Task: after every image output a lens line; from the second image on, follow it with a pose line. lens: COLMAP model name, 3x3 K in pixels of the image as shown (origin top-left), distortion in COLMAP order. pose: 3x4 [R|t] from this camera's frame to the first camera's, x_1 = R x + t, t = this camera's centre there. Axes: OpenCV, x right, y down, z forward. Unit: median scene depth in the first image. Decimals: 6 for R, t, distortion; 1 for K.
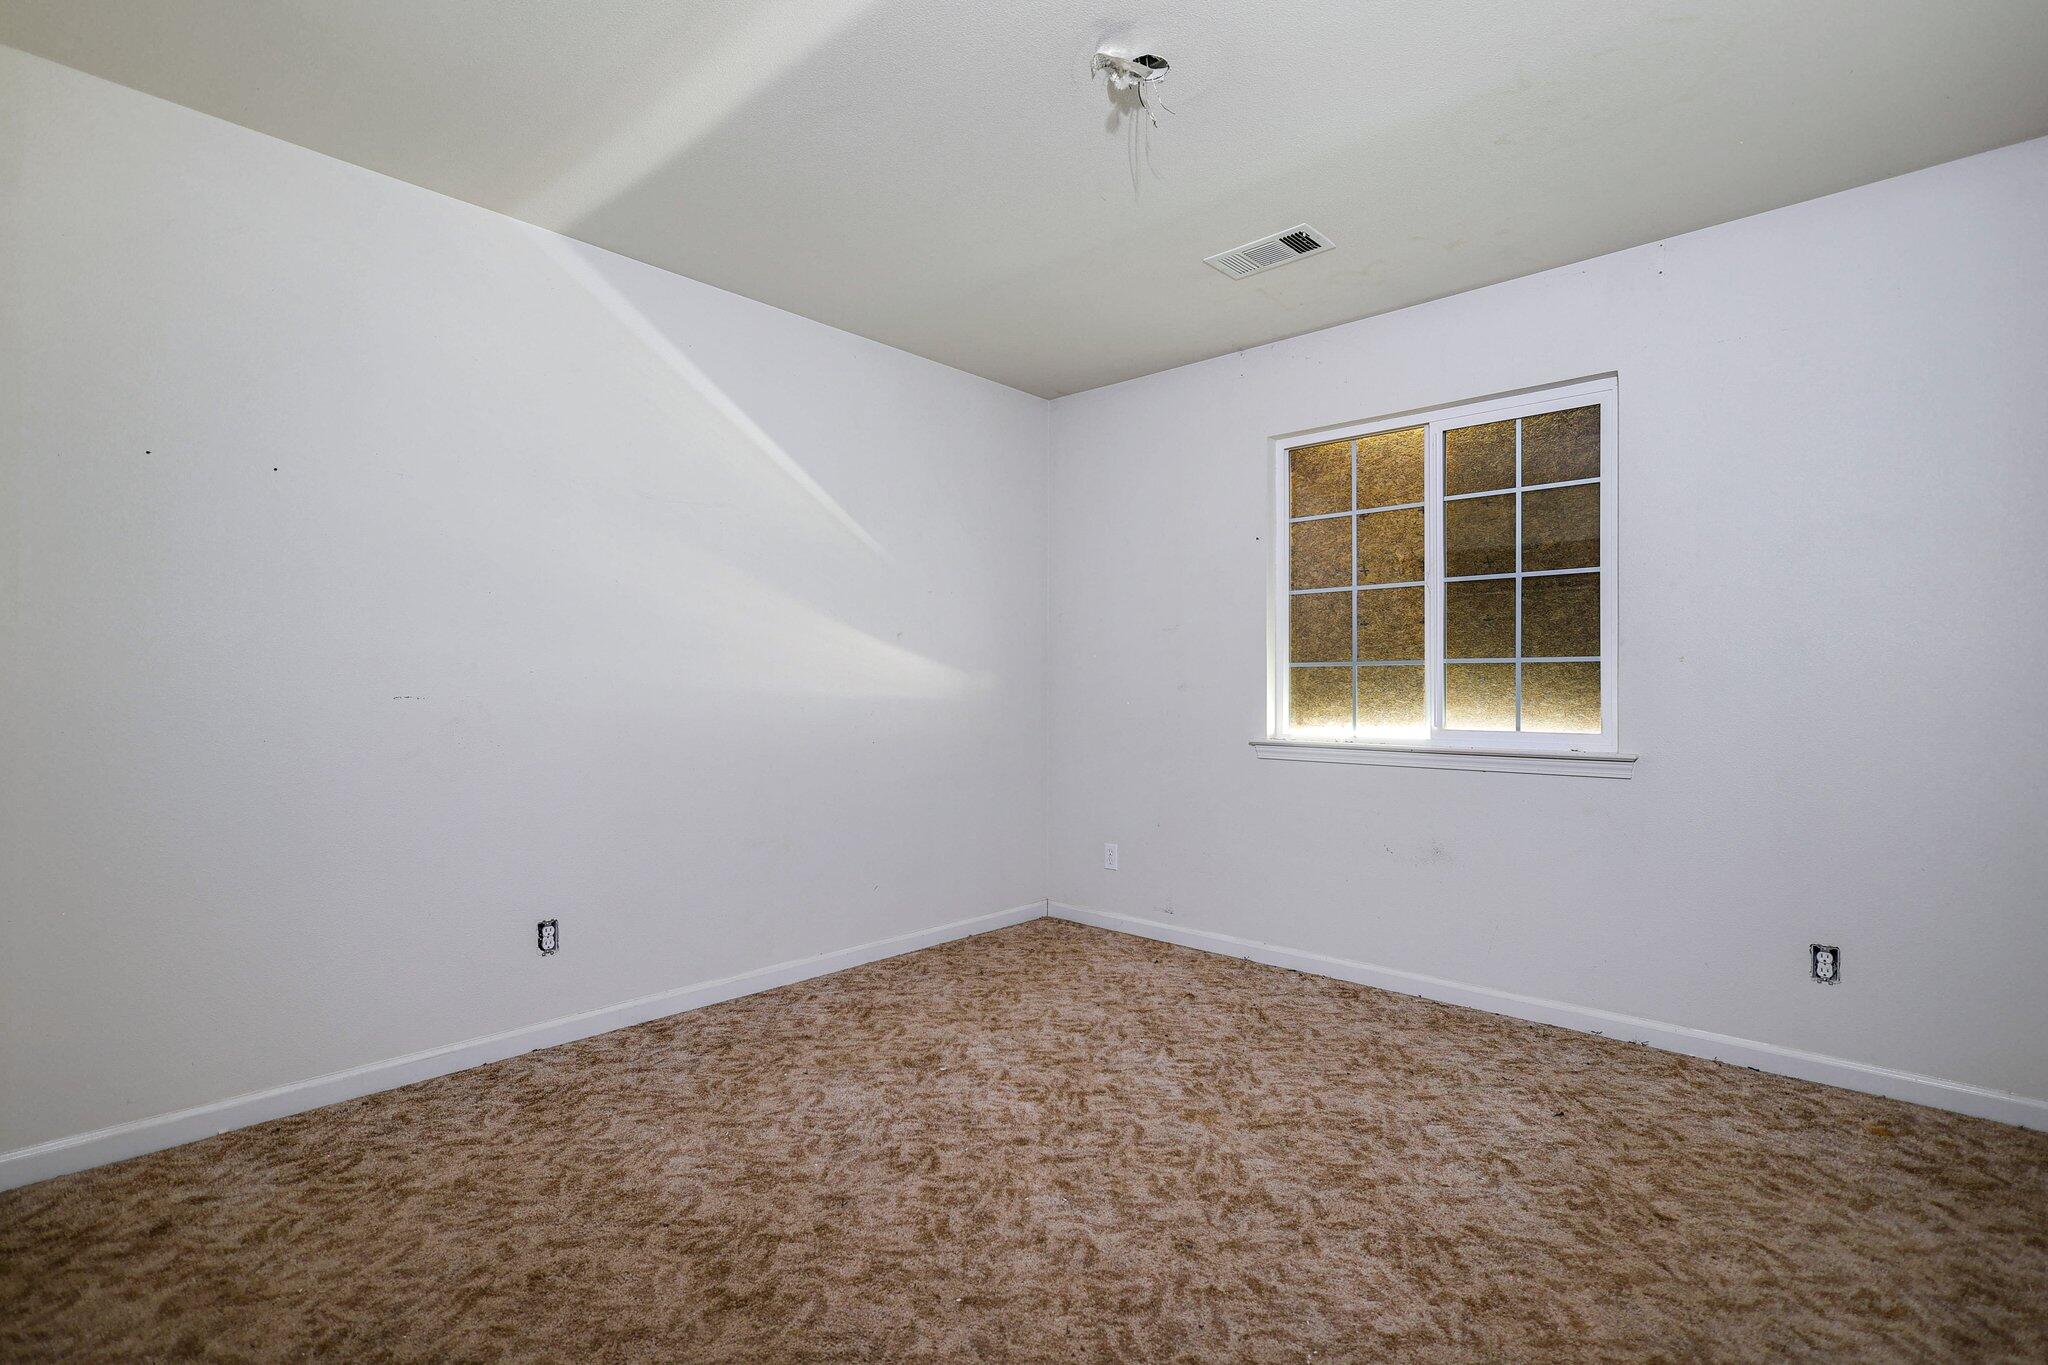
lens RADIAL K [[953.1, 0, 1024.1], [0, 953.1, 684.8], [0, 0, 1]] dist [-0.004705, 0.001709]
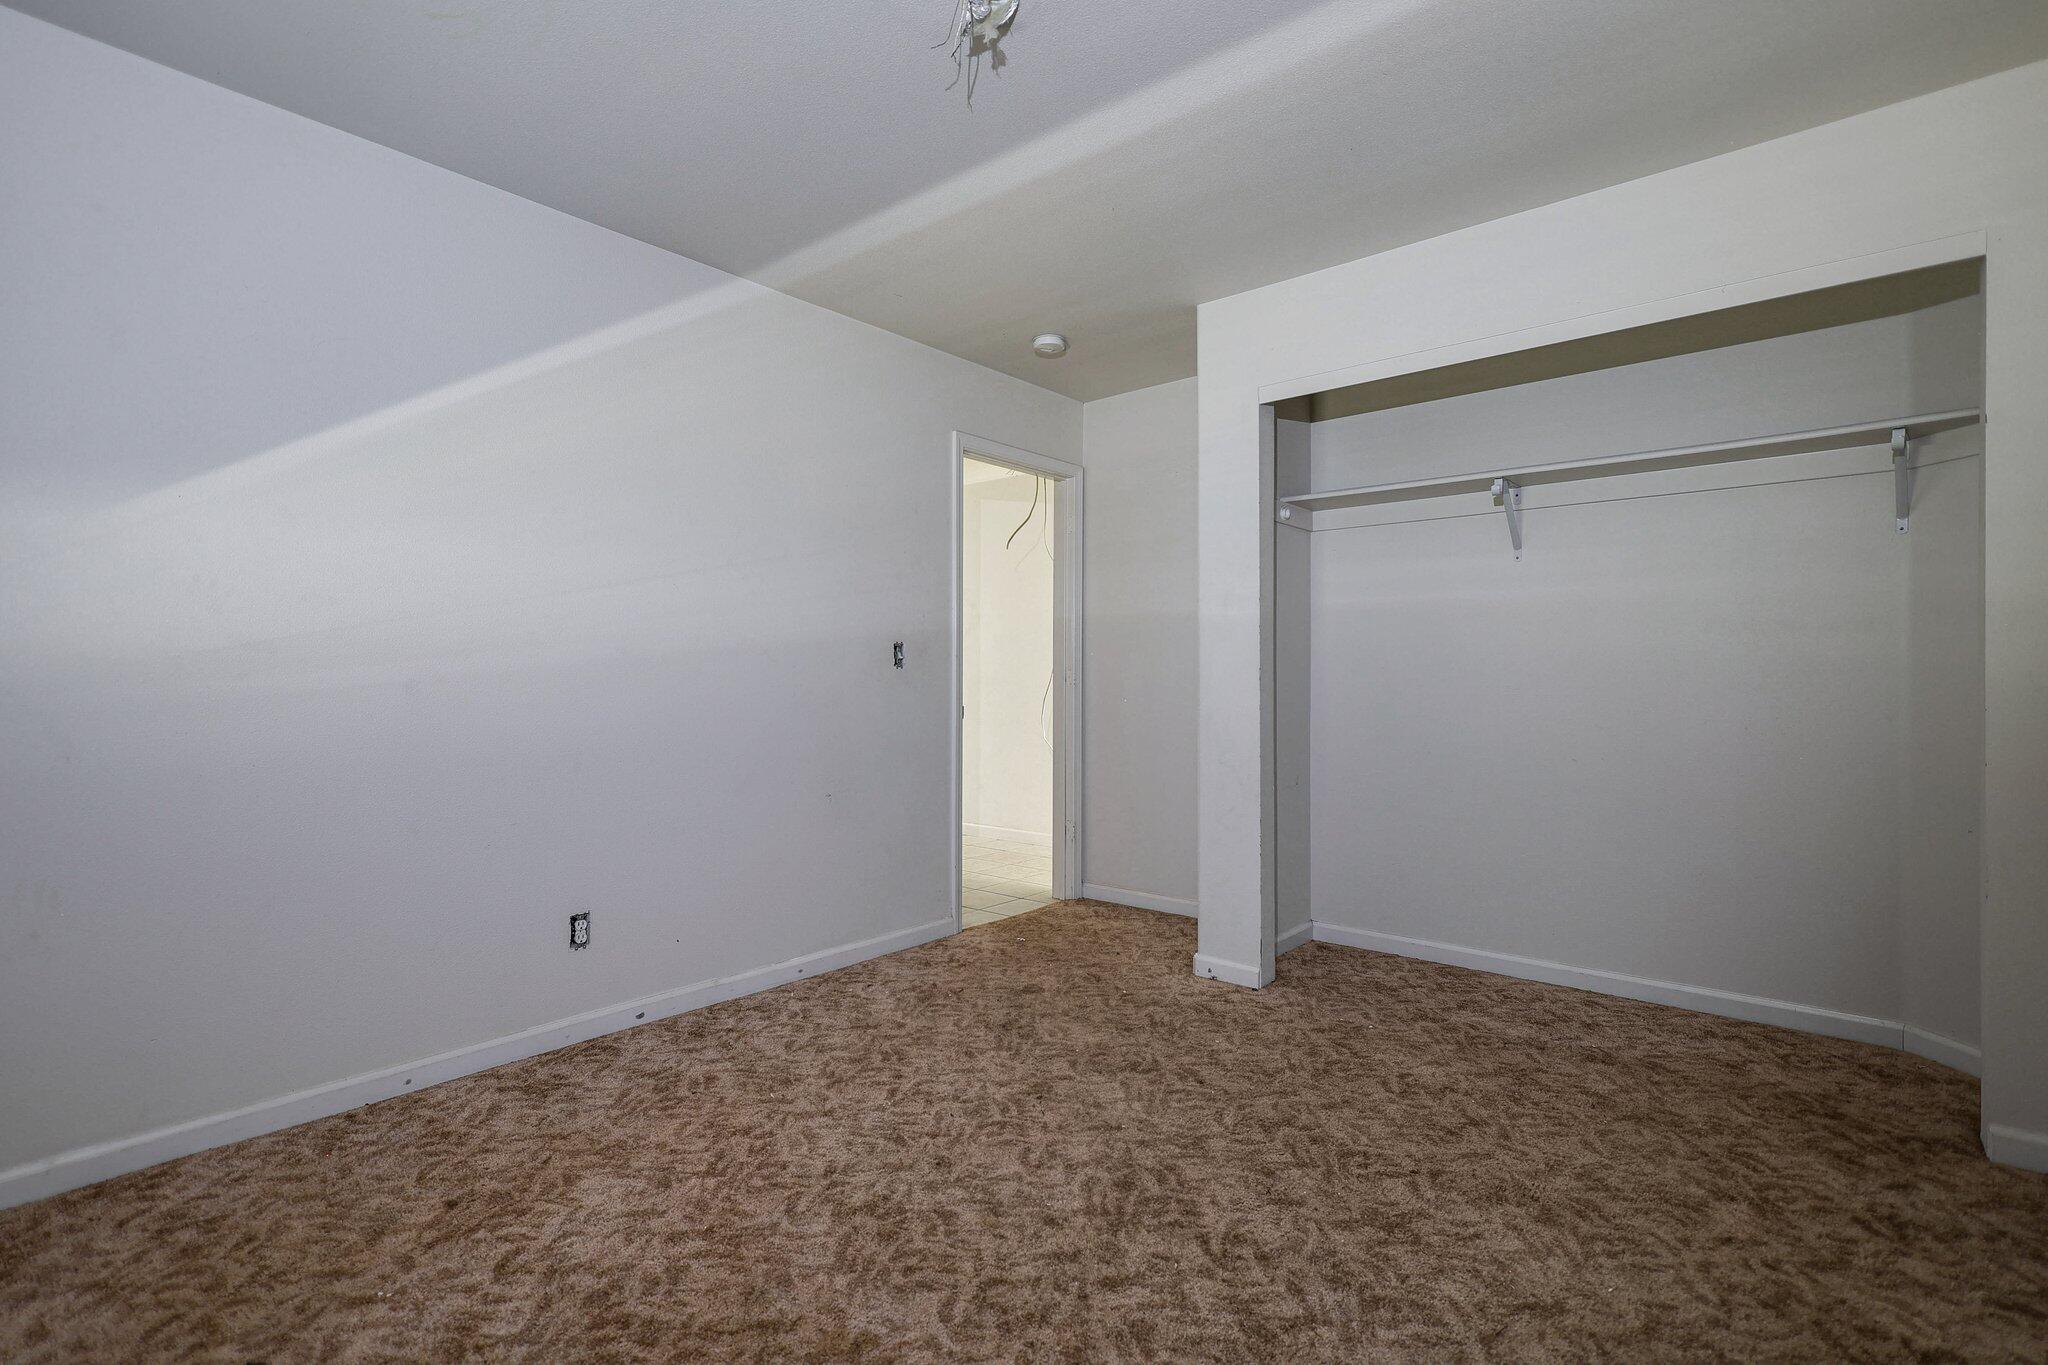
lens RADIAL K [[953.1, 0, 1024.0], [0, 953.1, 681.8], [0, 0, 1]] dist [-0.004705, 0.001709]
pose [[-0.999281, -0.002611, -0.037837, 0.109609], [-0.002490, 0.999992, -0.003256, 0.011494], [0.037845, -0.003160, -0.999279, 2.037464]]
